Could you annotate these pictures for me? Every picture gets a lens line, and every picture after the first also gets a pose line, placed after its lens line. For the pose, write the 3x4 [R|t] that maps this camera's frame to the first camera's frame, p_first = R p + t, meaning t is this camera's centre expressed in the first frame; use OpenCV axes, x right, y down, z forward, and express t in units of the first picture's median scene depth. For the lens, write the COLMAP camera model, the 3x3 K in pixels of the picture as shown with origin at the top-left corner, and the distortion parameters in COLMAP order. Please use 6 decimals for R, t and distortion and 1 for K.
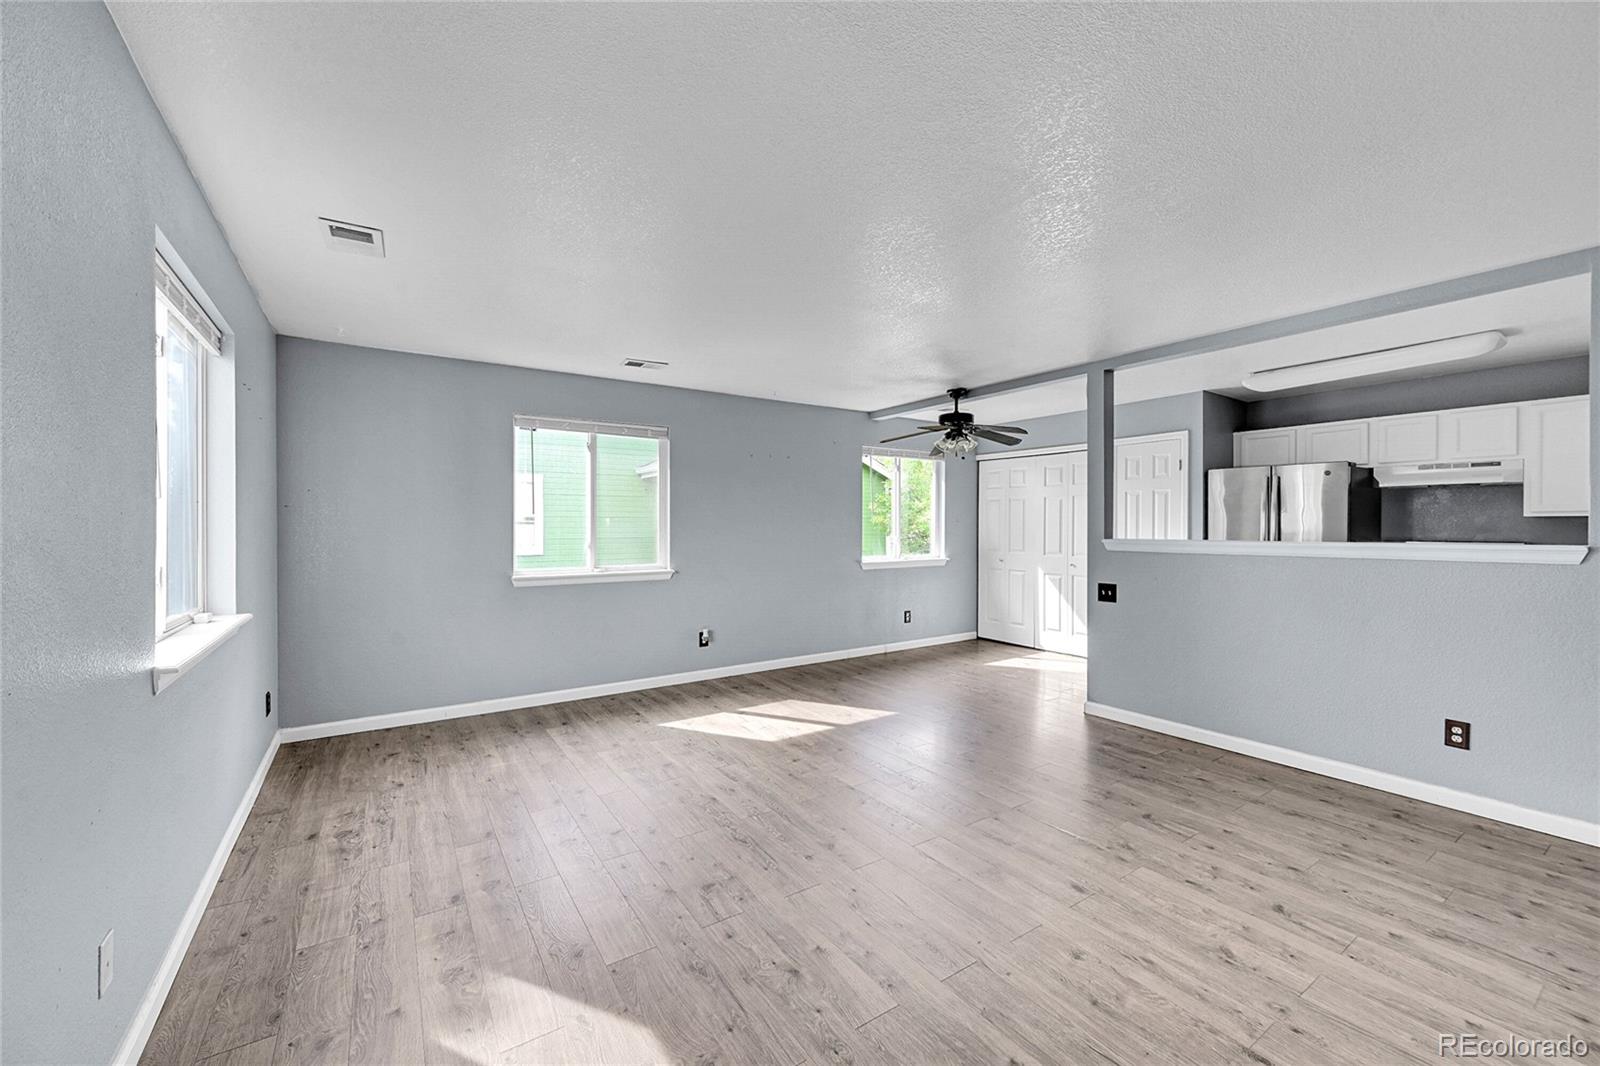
lens RADIAL K [[549.1, 0, 790.9], [0, 549.1, 525.0], [0, 0, 1]] dist [0.000181, 0.000013]
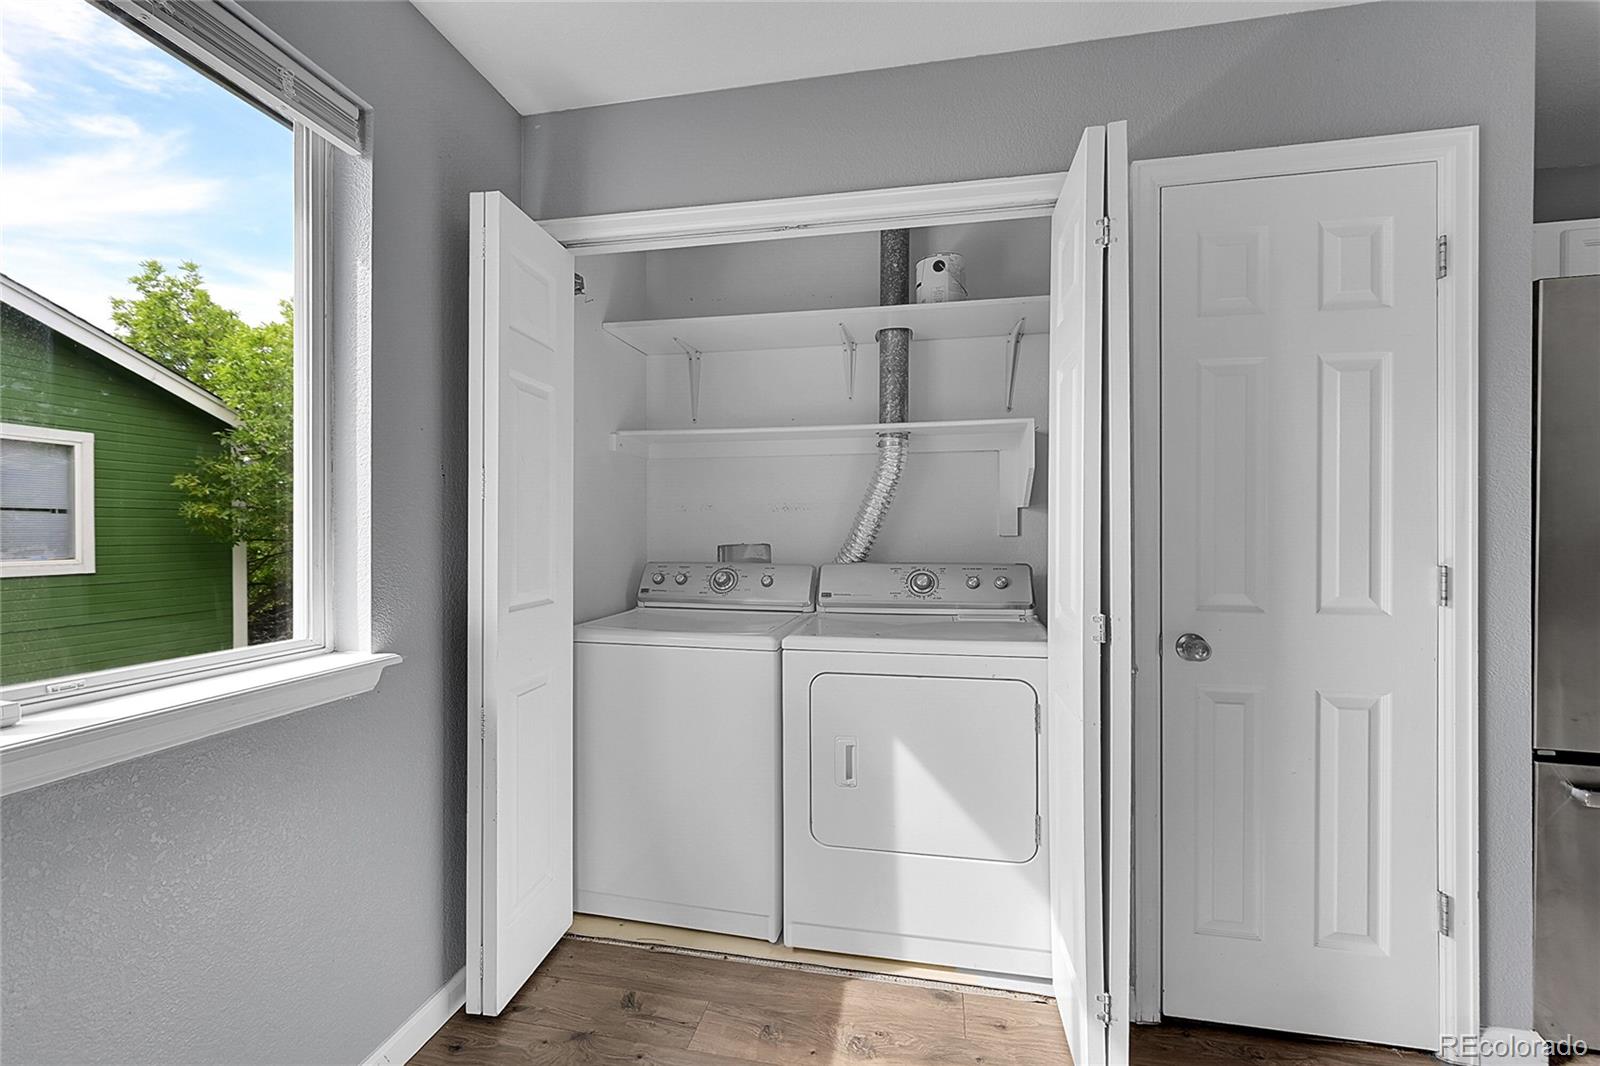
lens RADIAL K [[746.0, 0, 807.1], [0, 746.0, 523.4], [0, 0, 1]] dist [0.000650, 0.000243]
pose [[0.682681, 0.000564, 0.730716, 0.194382], [0.002505, 0.999992, -0.003112, 0.015775], [-0.730712, 0.003955, 0.682674, 0.804809]]
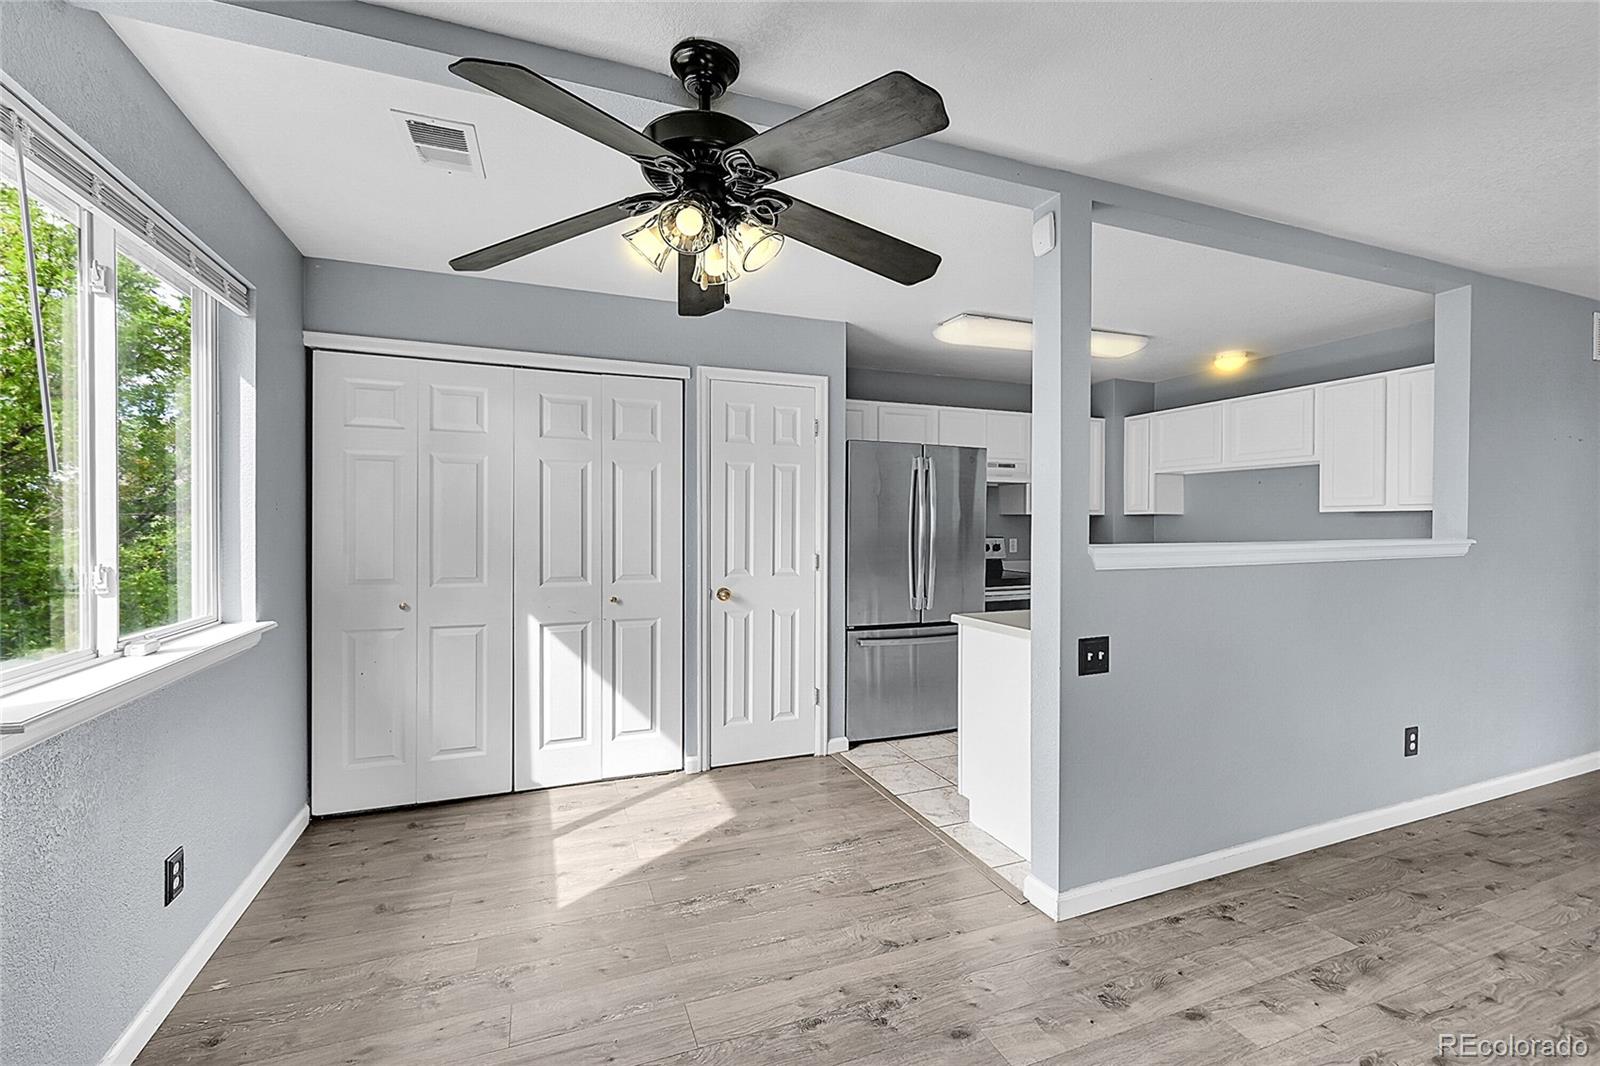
lens RADIAL K [[629.5, 0, 810.6], [0, 629.5, 529.6], [0, 0, 1]] dist [-0.000585, -0.000111]
pose [[0.189976, -0.007783, 0.981758, -0.016483], [-0.000605, 0.999967, 0.008044, 0.003584], [-0.981788, -0.002122, 0.189965, 0.712664]]
